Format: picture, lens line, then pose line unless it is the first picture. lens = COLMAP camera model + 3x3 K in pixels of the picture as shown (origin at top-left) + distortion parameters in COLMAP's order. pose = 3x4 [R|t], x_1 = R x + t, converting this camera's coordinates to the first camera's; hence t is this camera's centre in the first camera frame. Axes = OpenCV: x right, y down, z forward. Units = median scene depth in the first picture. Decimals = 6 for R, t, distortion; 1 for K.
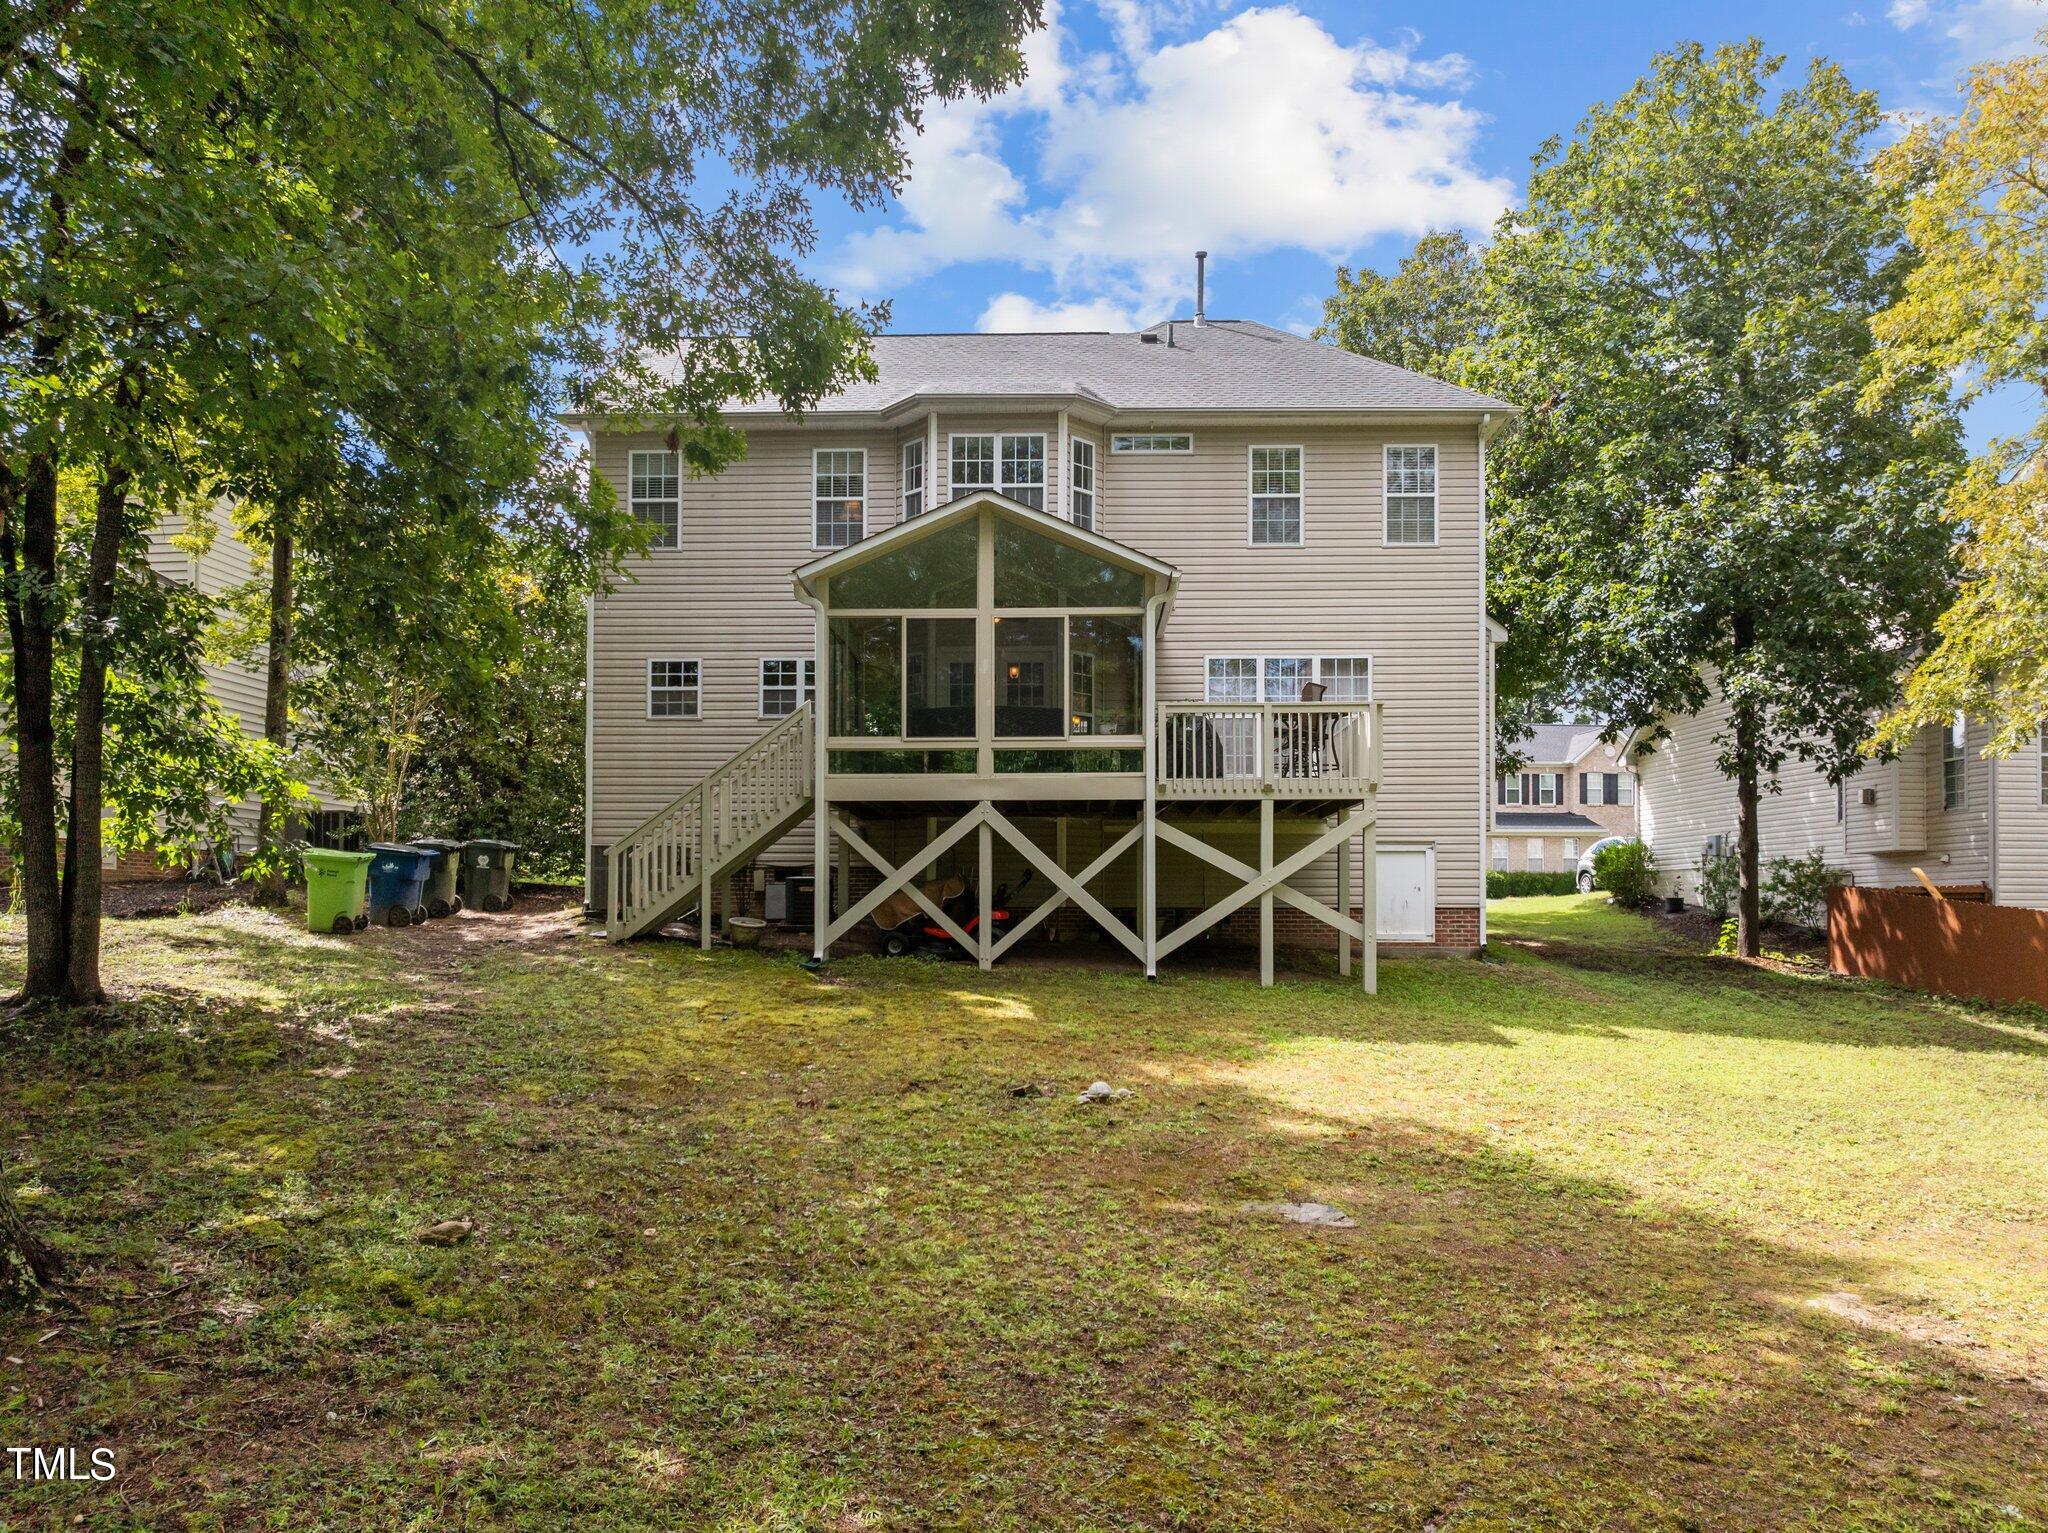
lens RADIAL K [[1567.5, 0, 1022.6], [0, 1567.5, 886.1], [0, 0, 1]] dist [-0.004879, -0.001805]
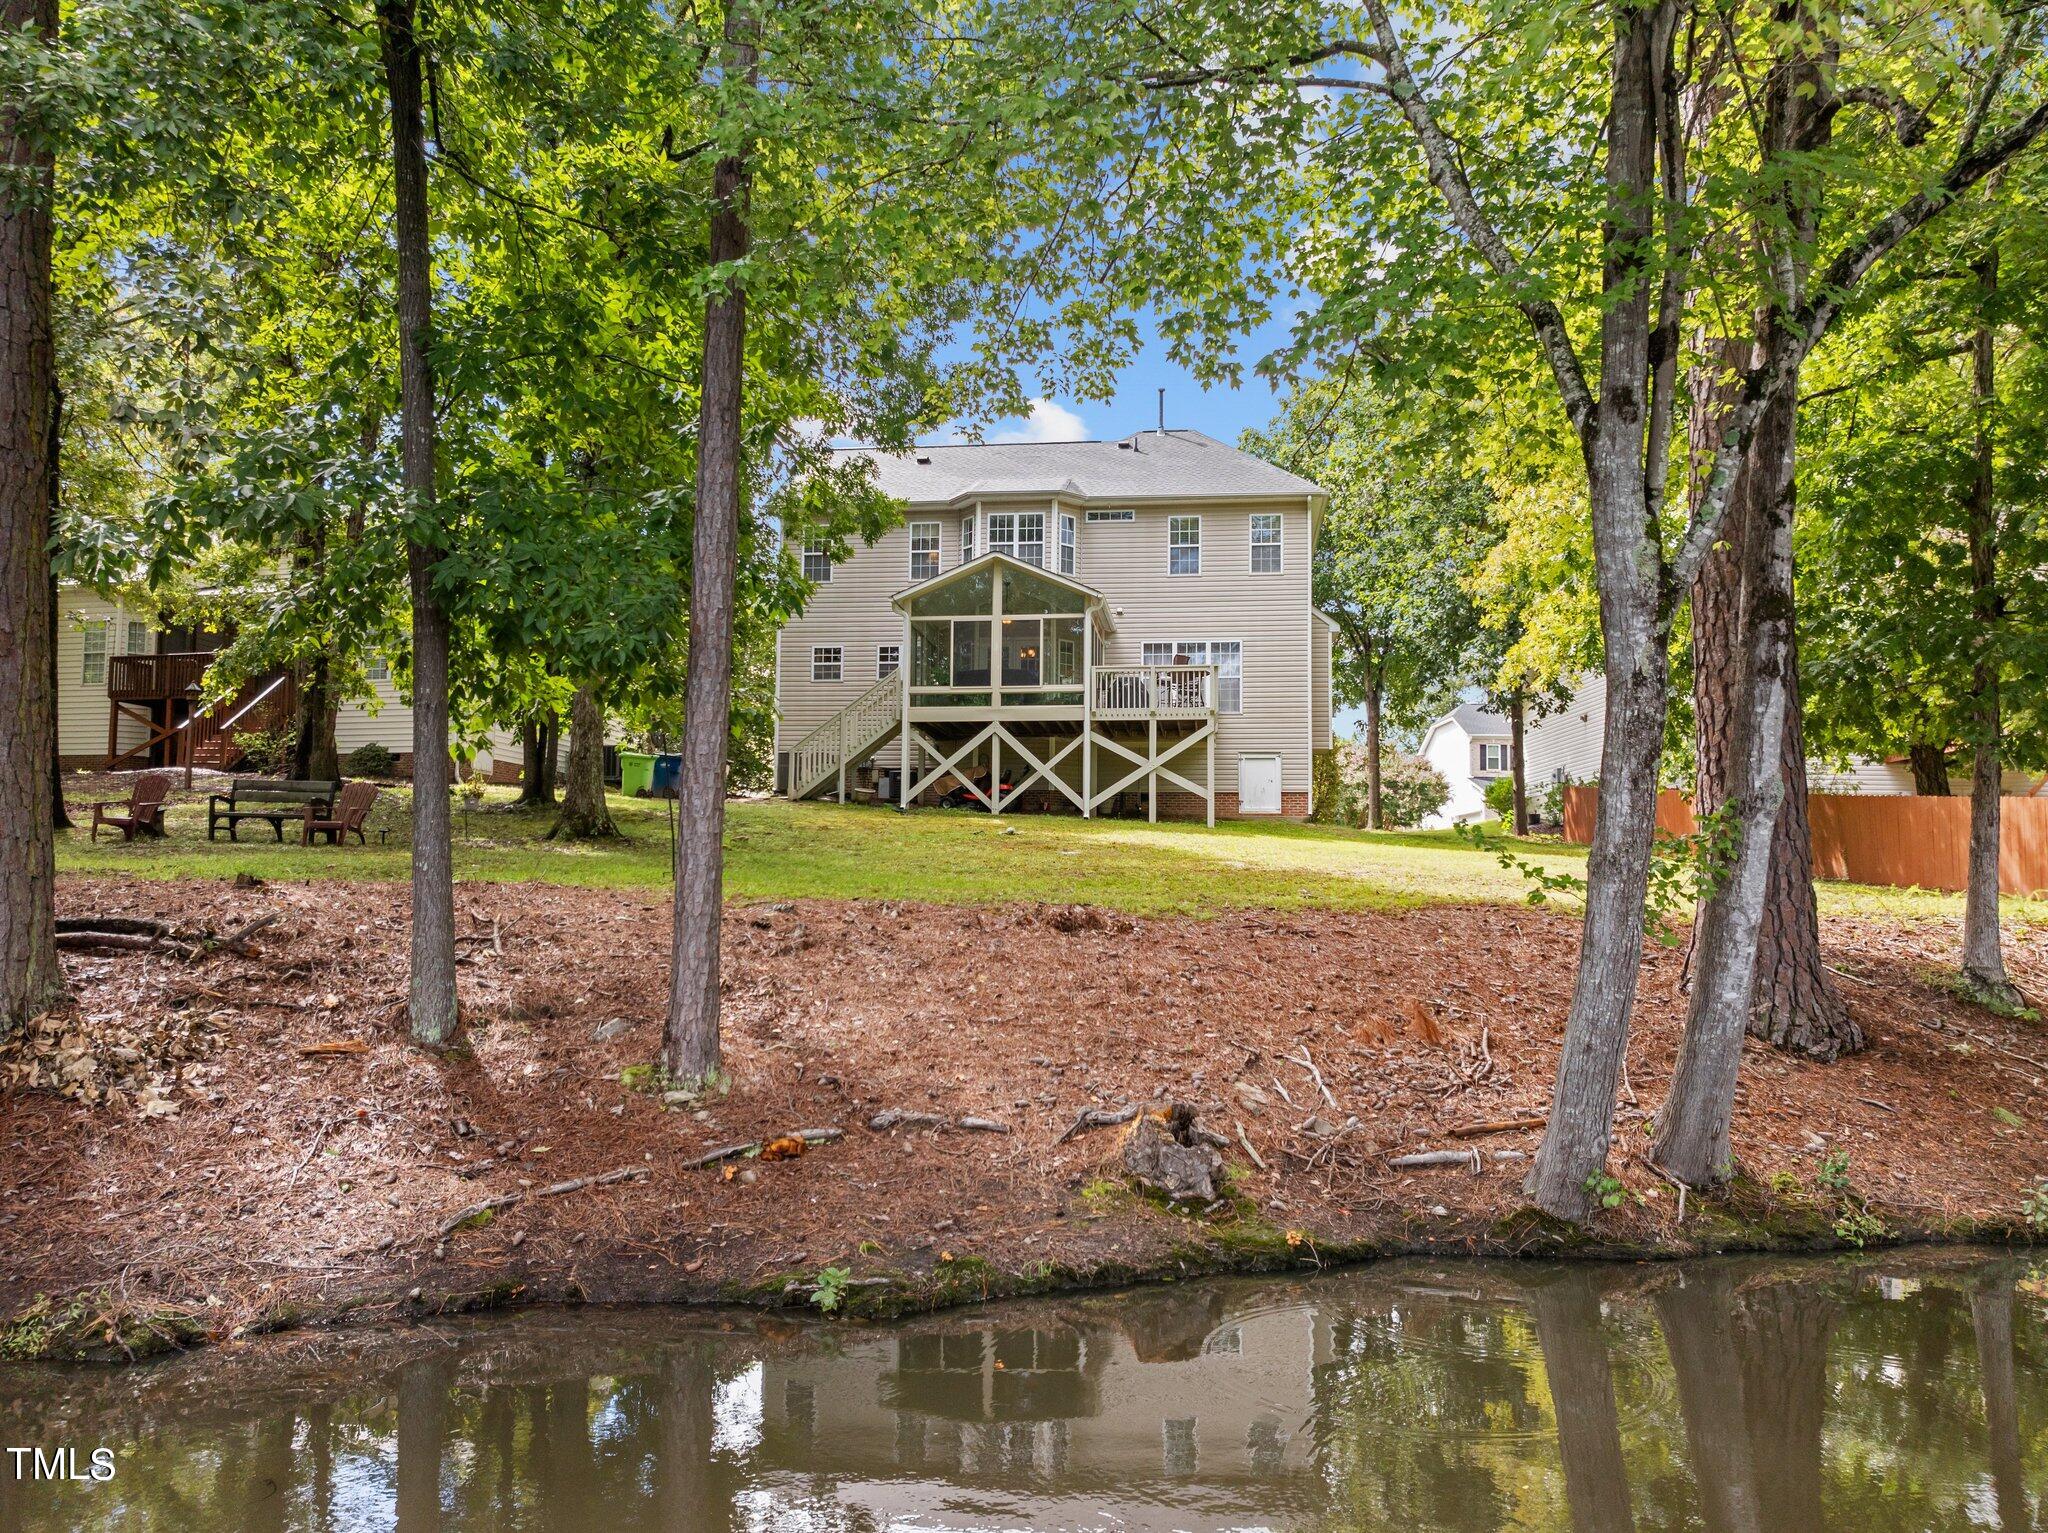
lens RADIAL K [[1429.2, 0, 1024.0], [0, 1429.2, 766.5], [0, 0, 1]] dist [0.001181, 0.000114]
pose [[0.996411, -0.001050, -0.084645, 0.143734], [-0.004574, 0.997794, -0.066227, 0.103386], [0.084528, 0.066377, 0.994208, -0.609762]]
